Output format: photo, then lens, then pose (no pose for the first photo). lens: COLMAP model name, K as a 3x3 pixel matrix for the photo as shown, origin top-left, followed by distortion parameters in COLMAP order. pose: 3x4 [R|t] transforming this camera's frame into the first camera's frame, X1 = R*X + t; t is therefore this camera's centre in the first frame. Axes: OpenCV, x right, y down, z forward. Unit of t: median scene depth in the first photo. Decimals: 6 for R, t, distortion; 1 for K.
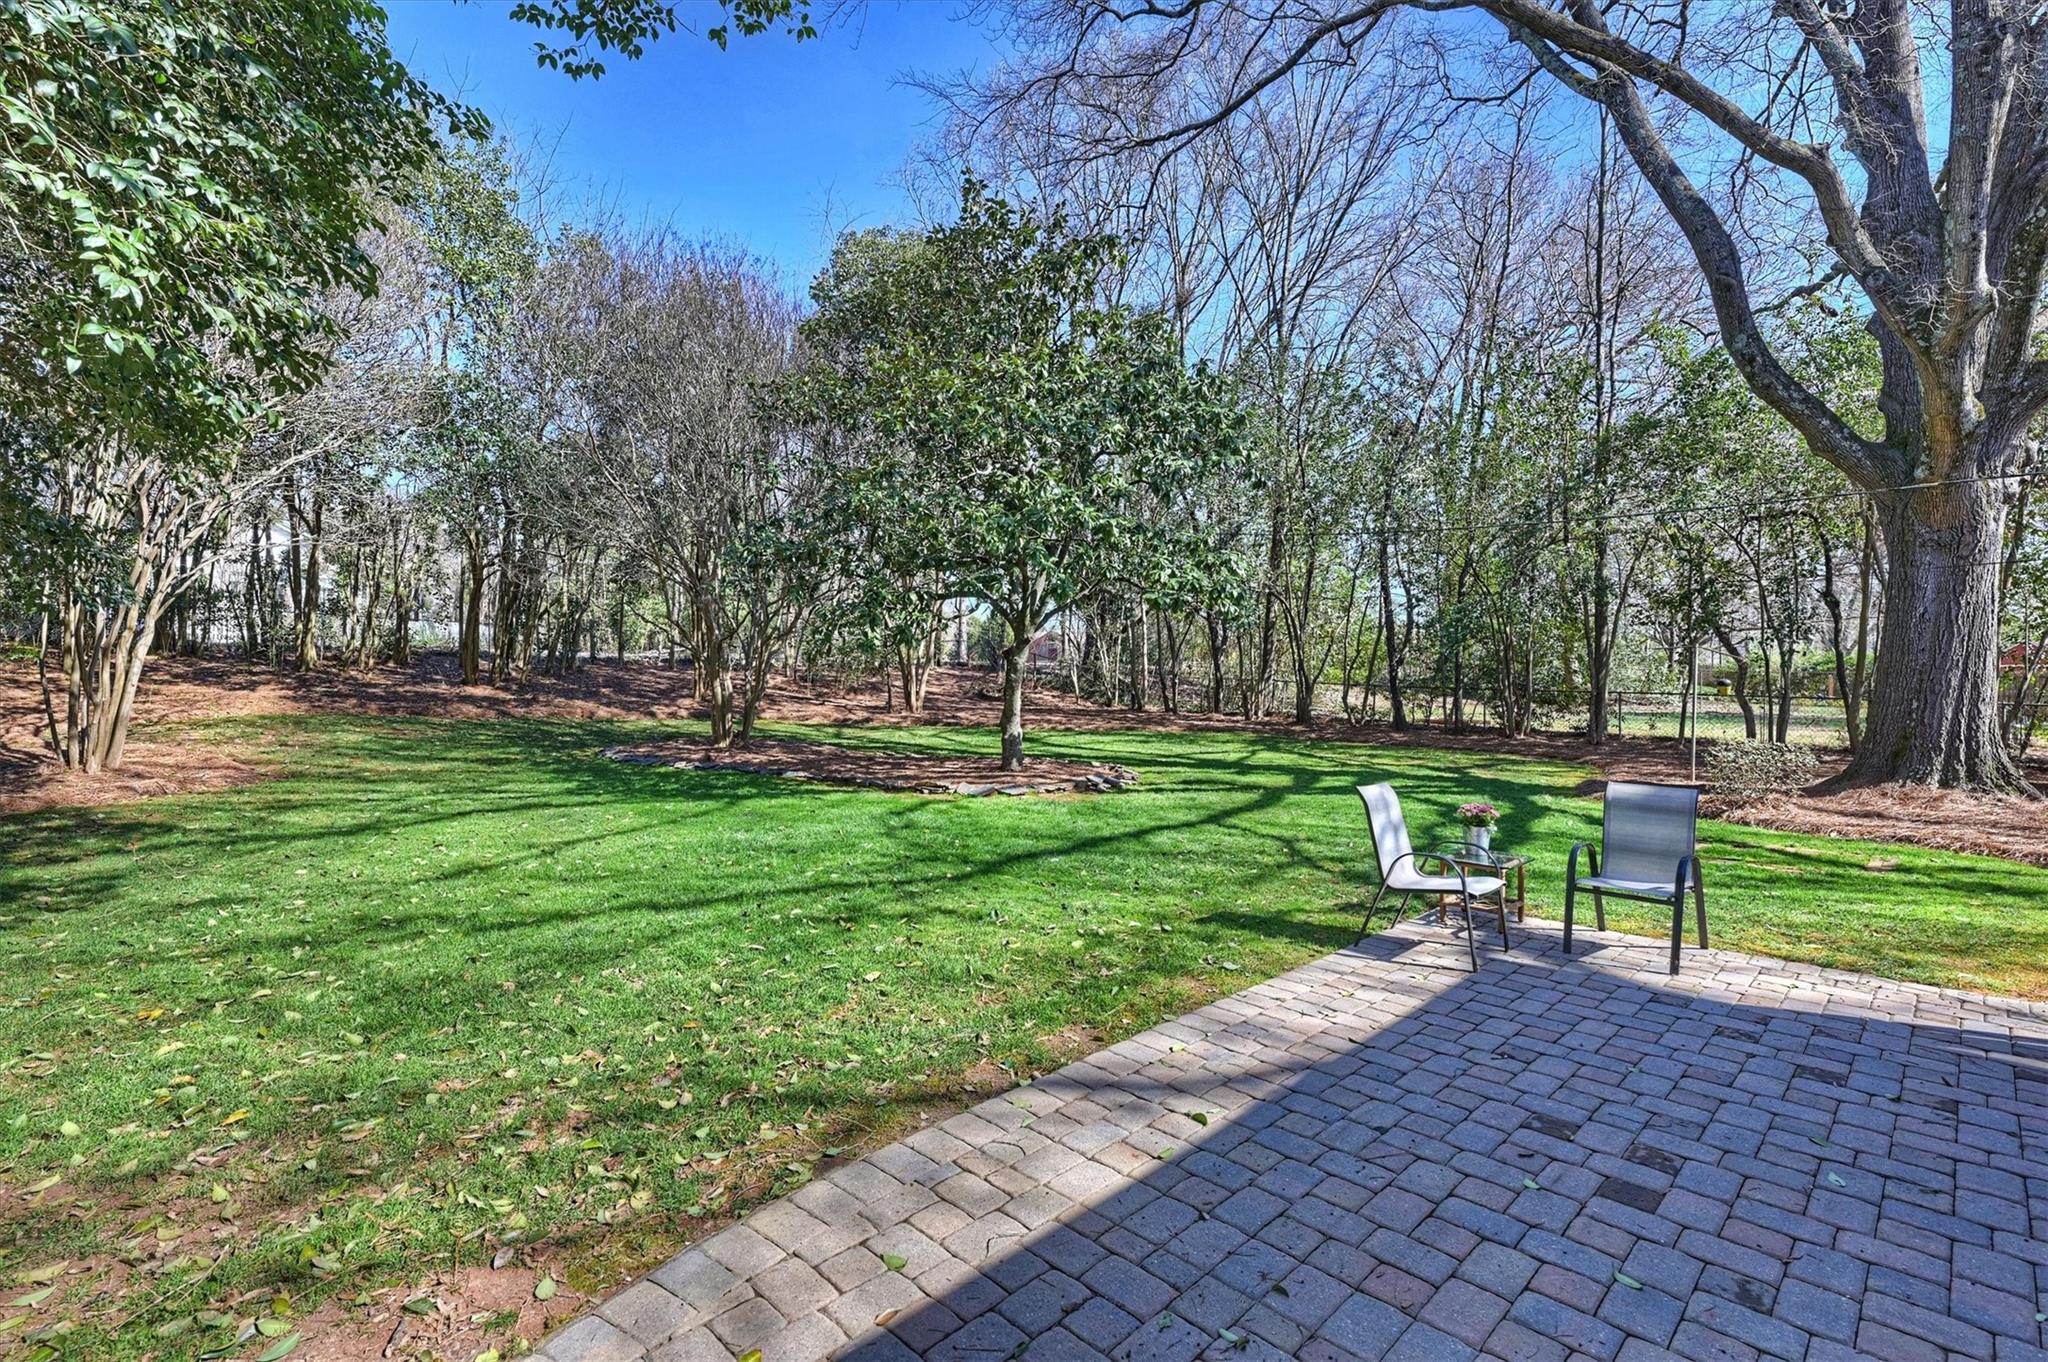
lens RADIAL K [[943.3, 0, 1025.8], [0, 943.3, 685.9], [0, 0, 1]] dist [-0.002208, 0.000313]
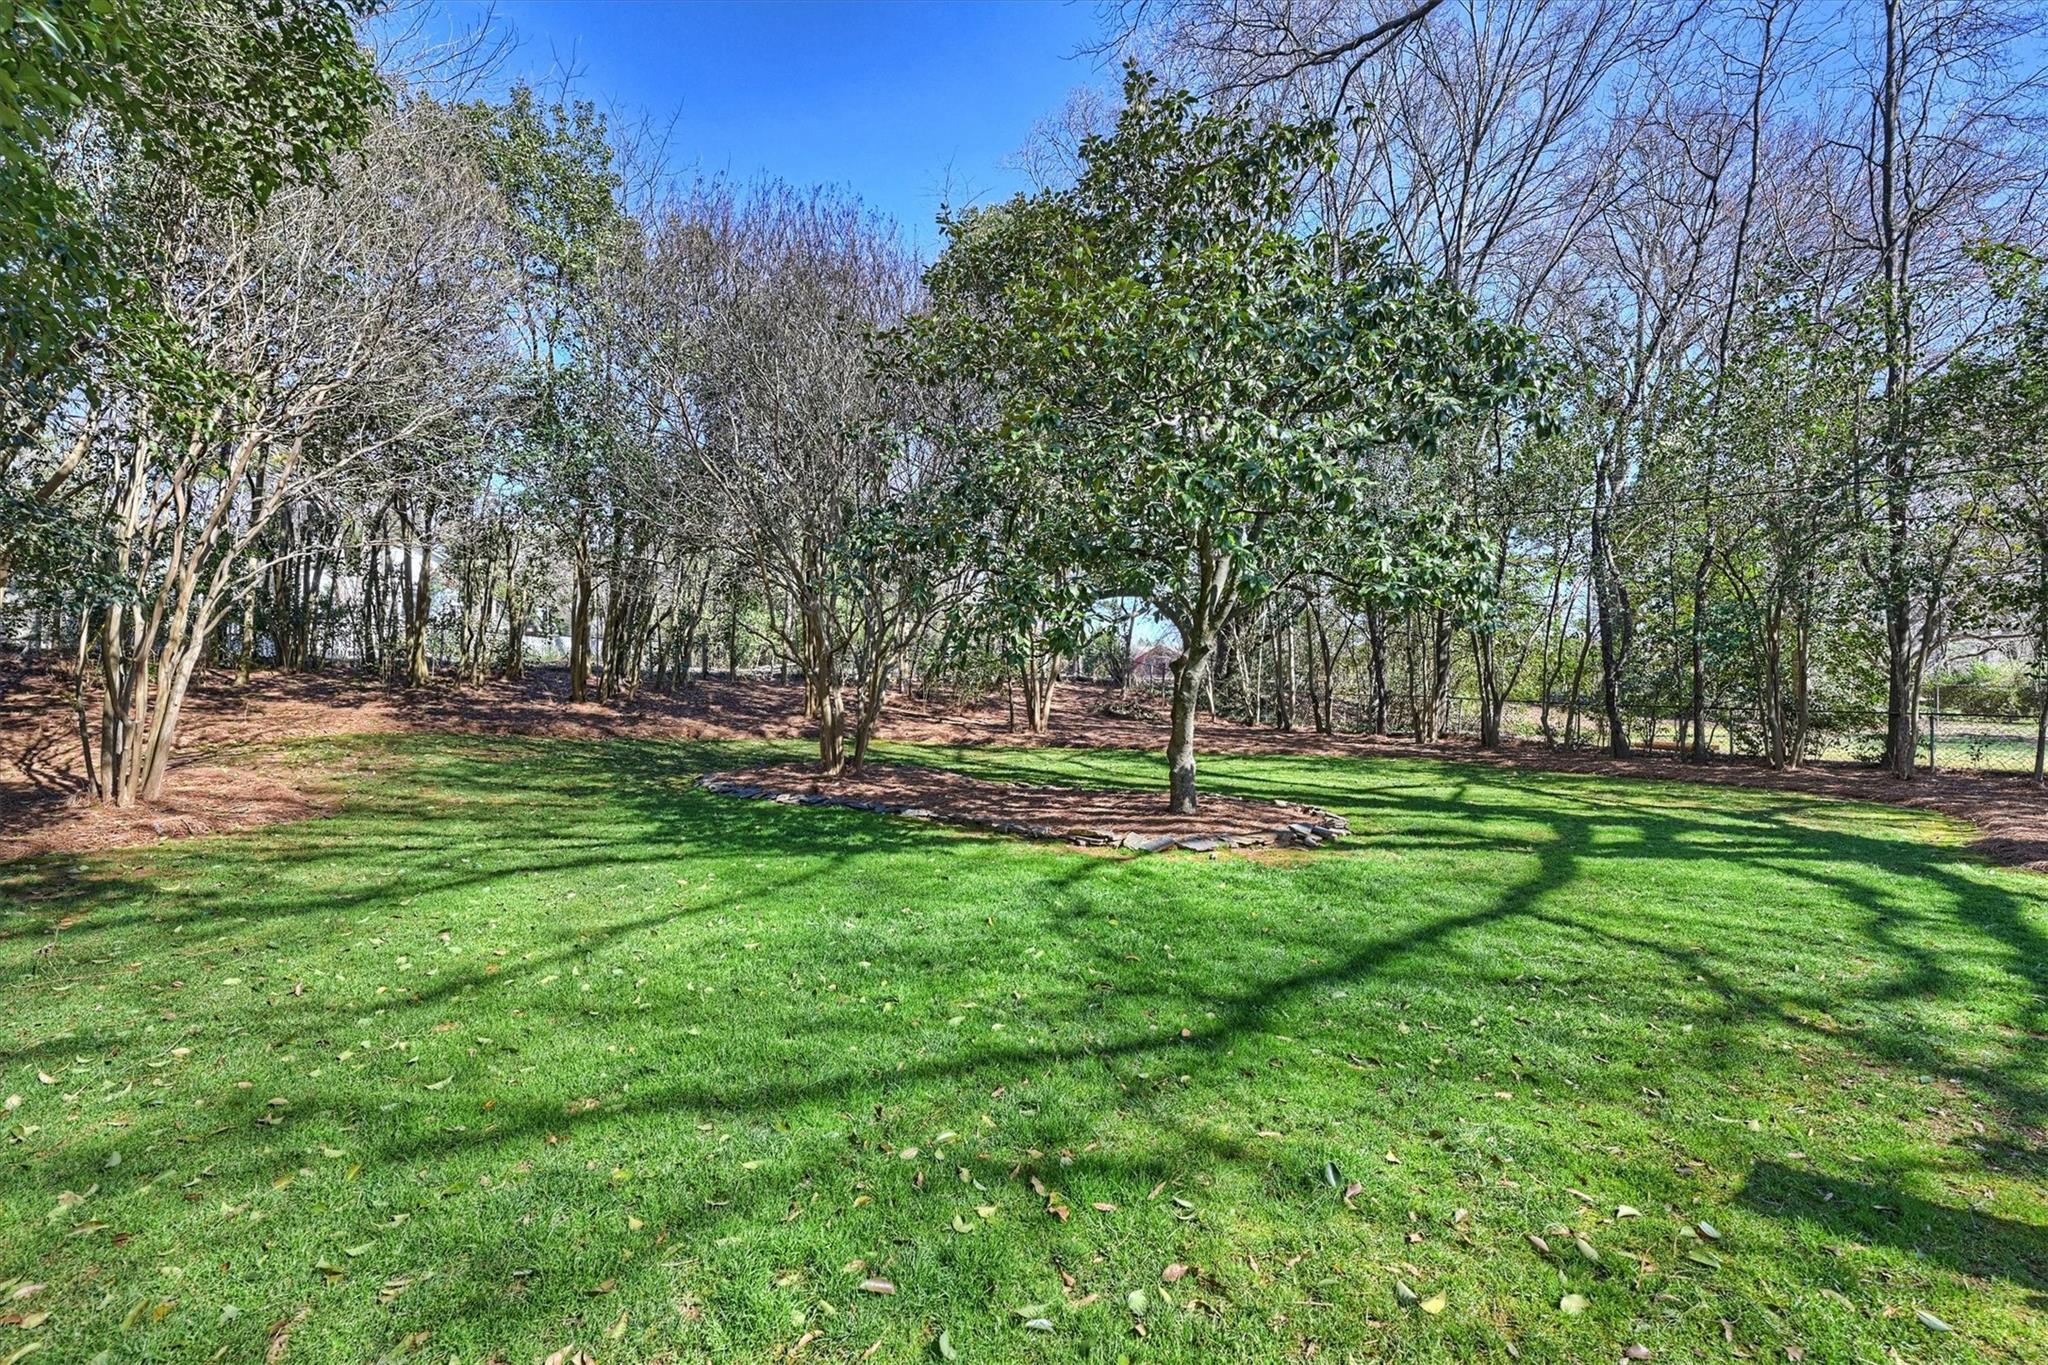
lens RADIAL K [[943.3, 0, 1021.2], [0, 943.3, 686.4], [0, 0, 1]] dist [-0.002208, 0.000313]
pose [[0.992974, -0.000447, -0.118336, -0.035786], [-0.001325, 0.999888, -0.014894, -0.003232], [0.118329, 0.014946, 0.992862, 0.121902]]
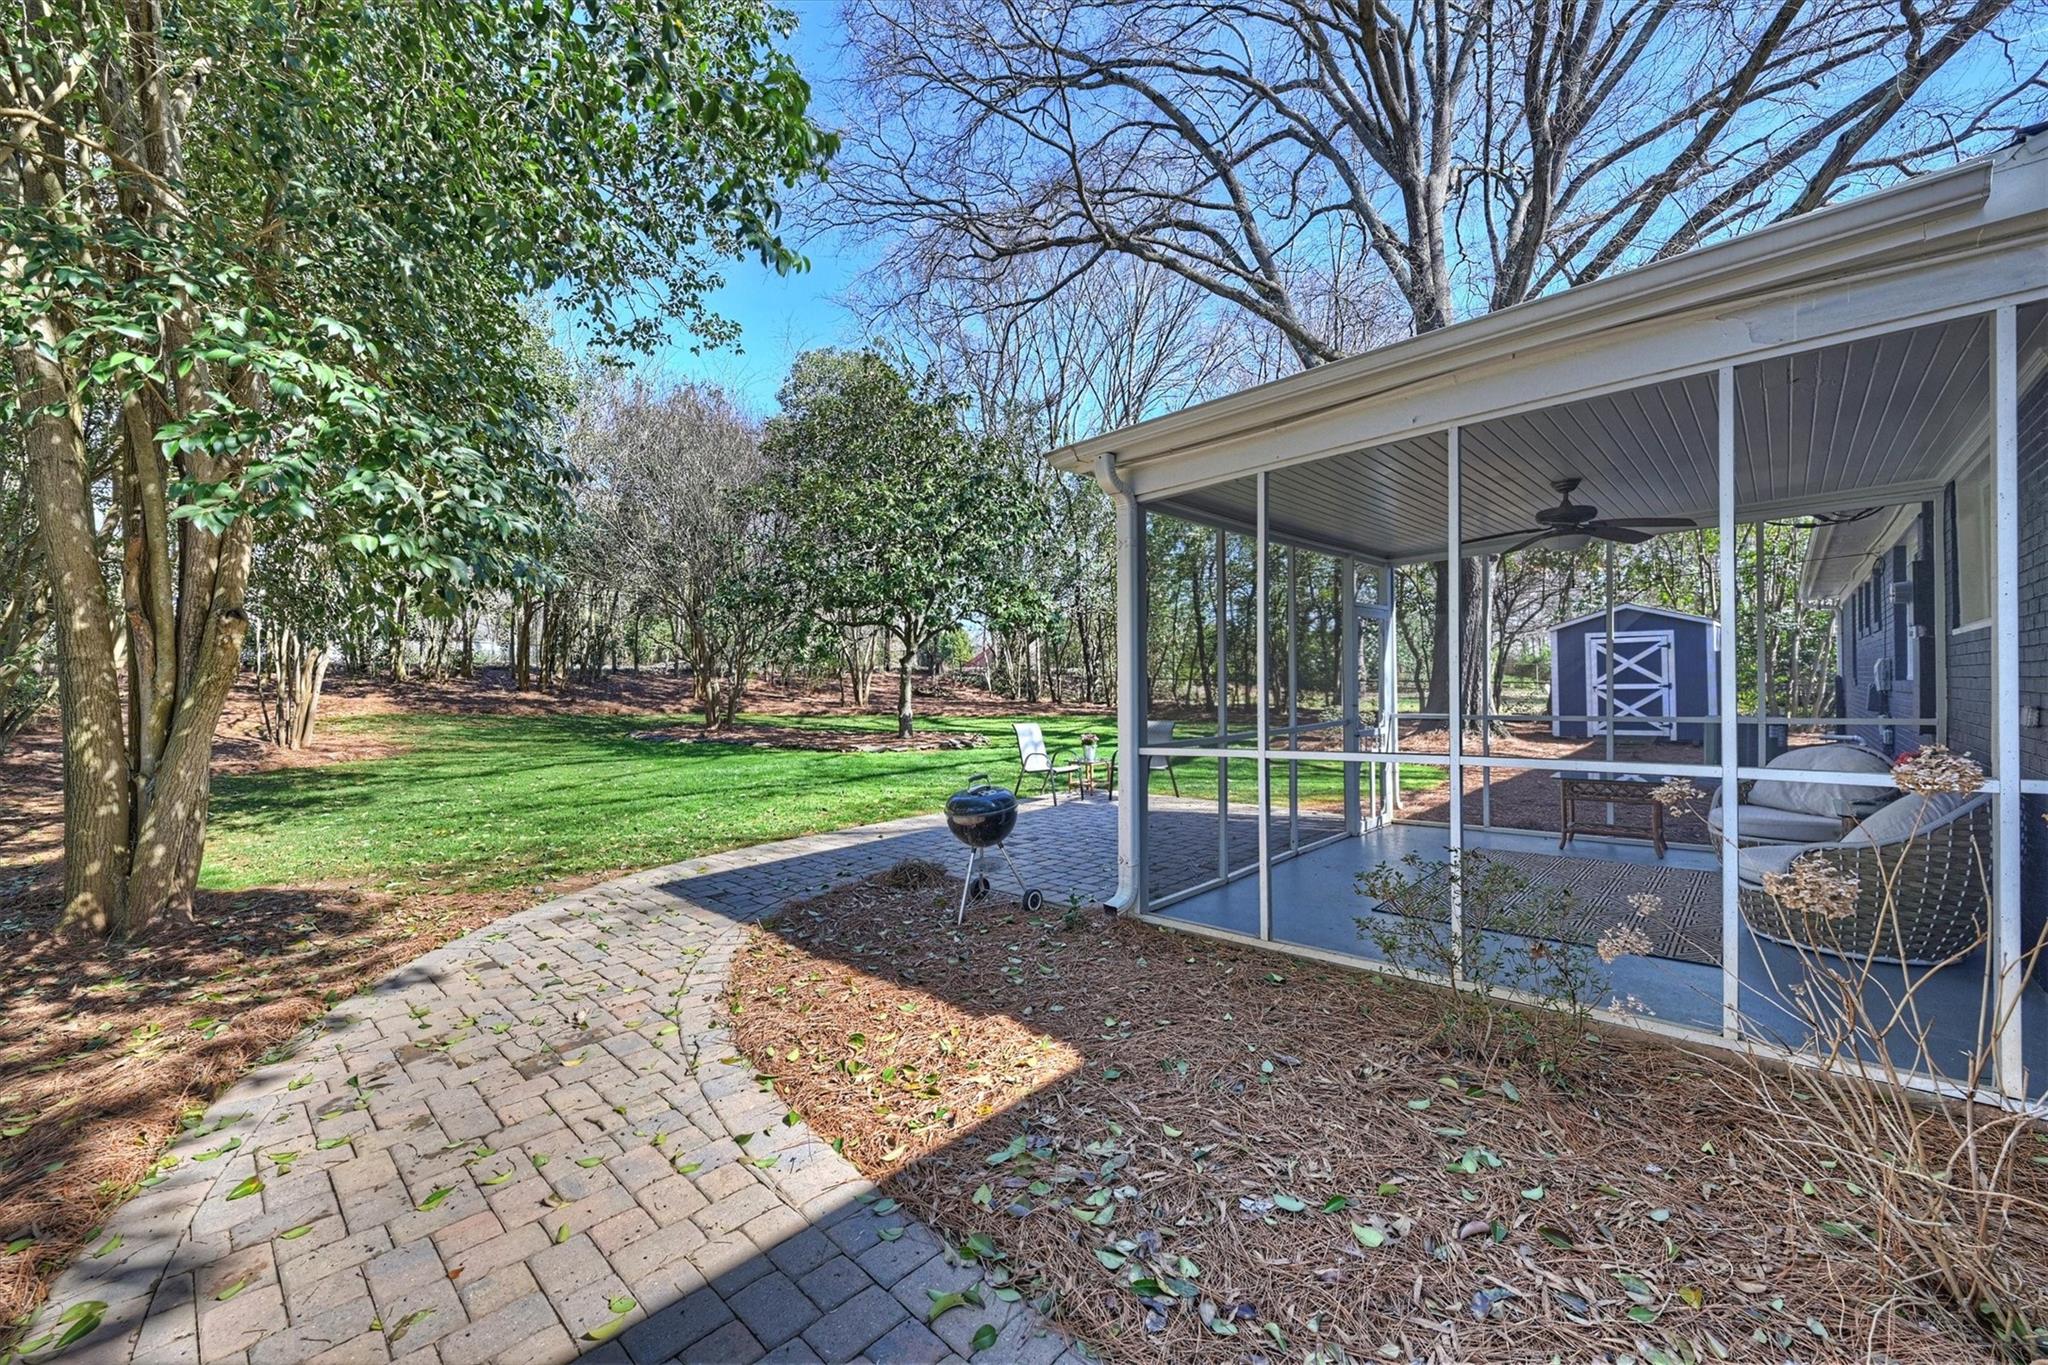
lens RADIAL K [[799.4, 0, 1017.1], [0, 799.4, 683.8], [0, 0, 1]] dist [0.002078, 0.000012]
pose [[0.998886, -0.018140, 0.043570, 0.071629], [0.018307, 0.999826, -0.003439, 0.005992], [-0.043500, 0.004233, 0.999044, -0.190812]]
